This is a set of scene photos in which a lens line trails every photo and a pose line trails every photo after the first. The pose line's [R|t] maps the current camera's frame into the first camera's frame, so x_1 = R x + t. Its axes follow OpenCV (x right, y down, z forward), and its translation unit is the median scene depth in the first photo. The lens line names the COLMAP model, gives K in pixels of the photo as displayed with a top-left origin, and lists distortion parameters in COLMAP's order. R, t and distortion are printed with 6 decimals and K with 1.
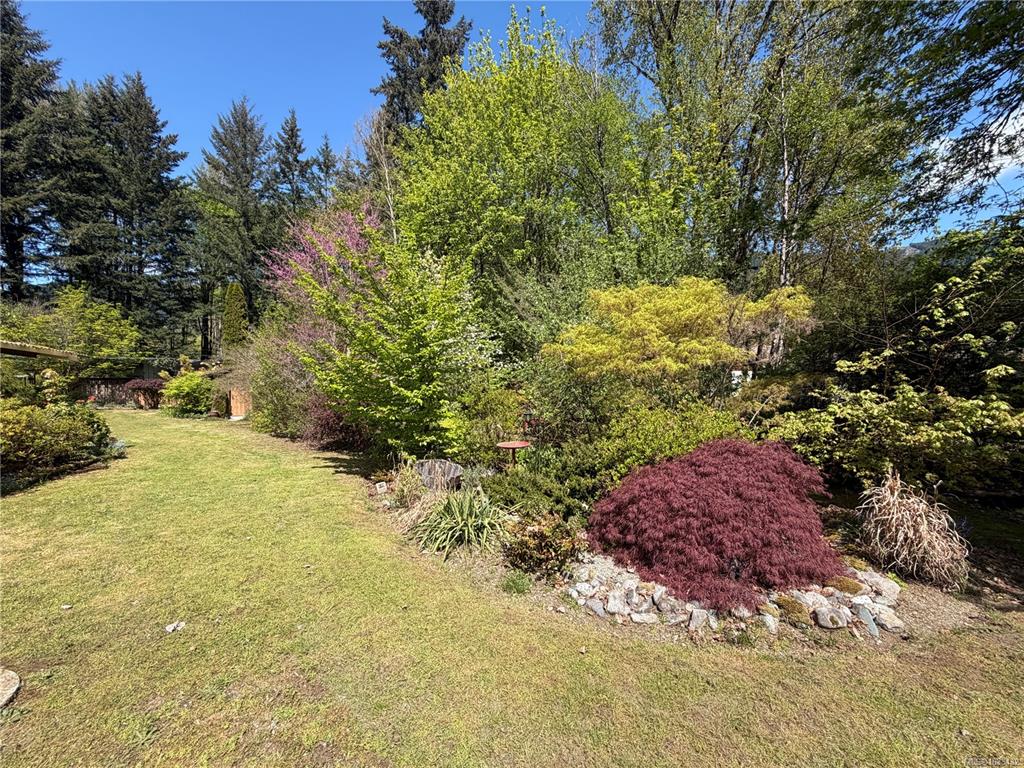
lens RADIAL K [[405.7, 0, 509.9], [0, 405.7, 386.5], [0, 0, 1]] dist [0.000021, 0.000257]
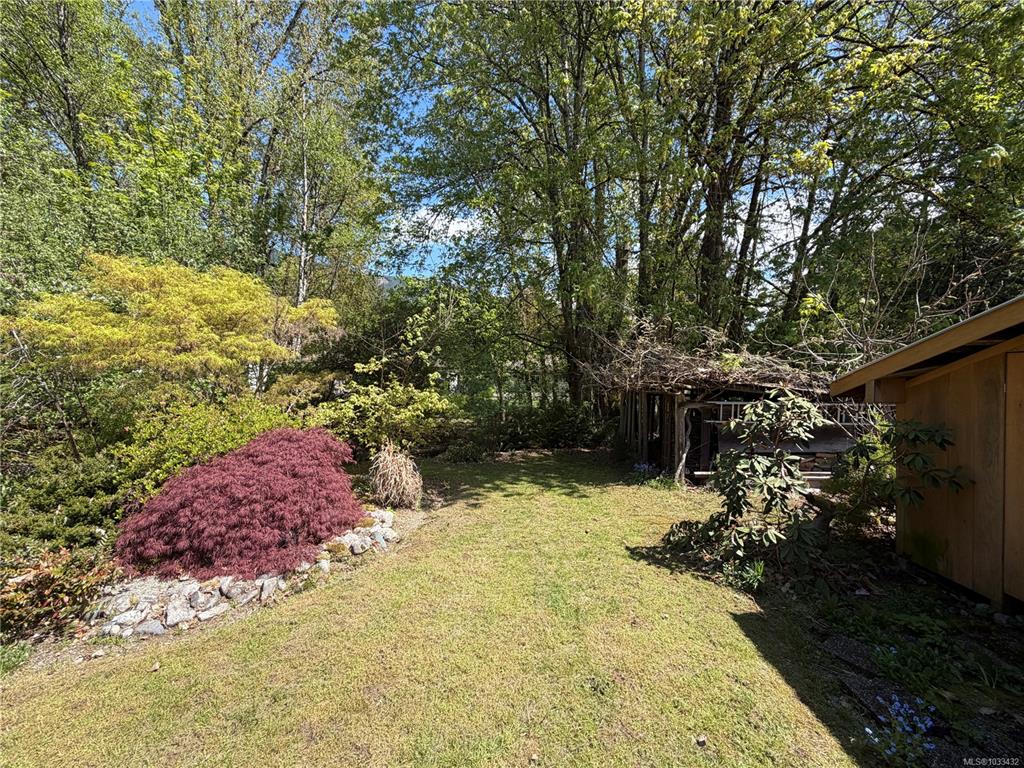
lens RADIAL K [[405.7, 0, 511.9], [0, 405.7, 385.3], [0, 0, 1]] dist [0.000021, 0.000257]
pose [[0.462267, 0.001086, 0.886740, -0.170556], [-0.012274, 0.999911, 0.005174, -0.004577], [-0.886656, -0.013276, 0.462240, -0.088630]]
